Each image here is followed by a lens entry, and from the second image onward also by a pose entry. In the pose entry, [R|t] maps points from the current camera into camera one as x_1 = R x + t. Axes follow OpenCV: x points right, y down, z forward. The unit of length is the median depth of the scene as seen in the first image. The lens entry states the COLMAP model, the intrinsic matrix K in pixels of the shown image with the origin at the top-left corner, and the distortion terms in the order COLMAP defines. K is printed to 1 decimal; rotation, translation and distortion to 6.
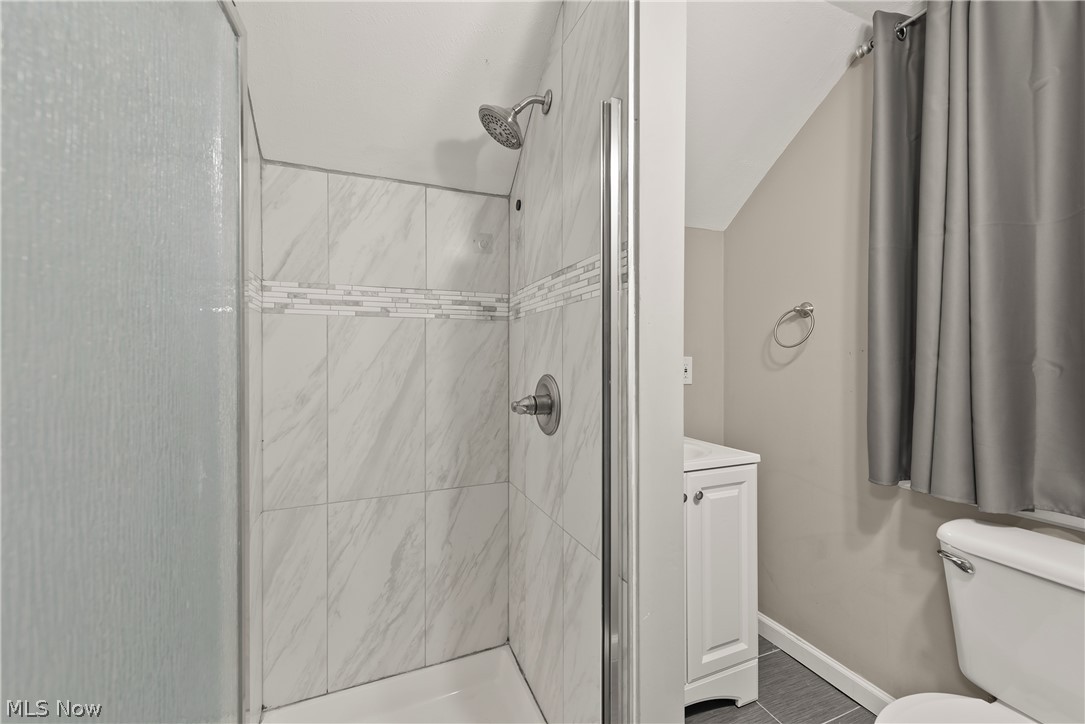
lens RADIAL K [[429.7, 0, 539.5], [0, 429.7, 361.3], [0, 0, 1]] dist [-0.000772, -0.000104]
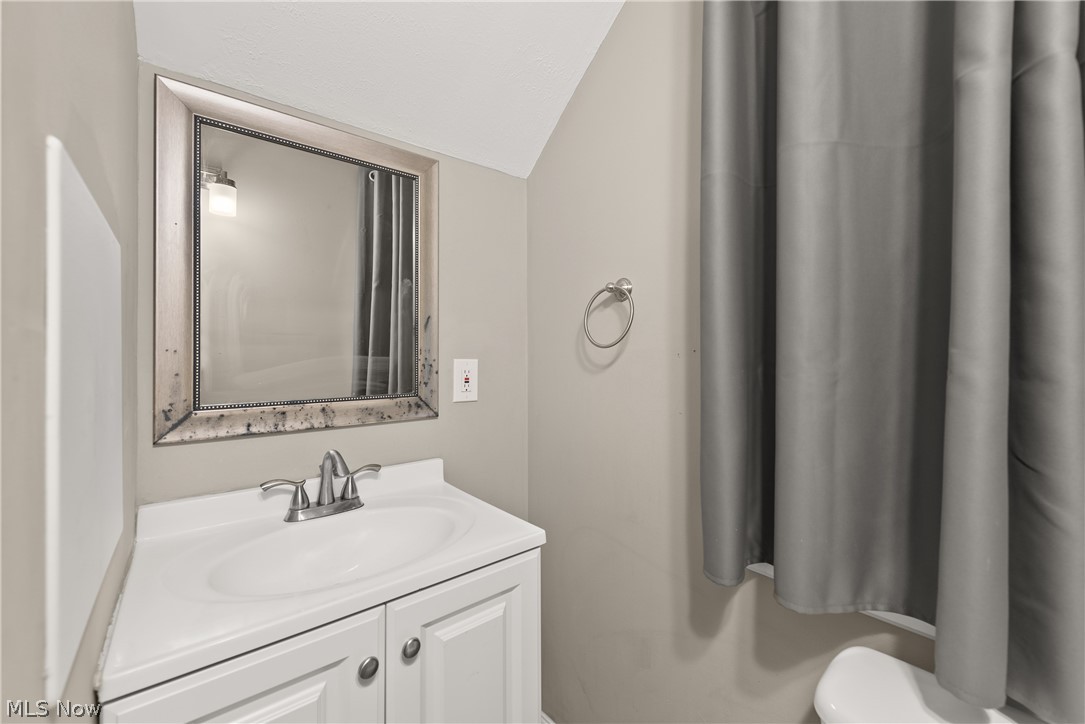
lens RADIAL K [[429.7, 0, 545.3], [0, 429.7, 358.2], [0, 0, 1]] dist [-0.000772, -0.000104]
pose [[0.955200, -0.009419, 0.295811, 0.308362], [0.009113, 0.999956, 0.002411, -0.015402], [-0.295821, 0.000393, 0.955243, 0.399630]]
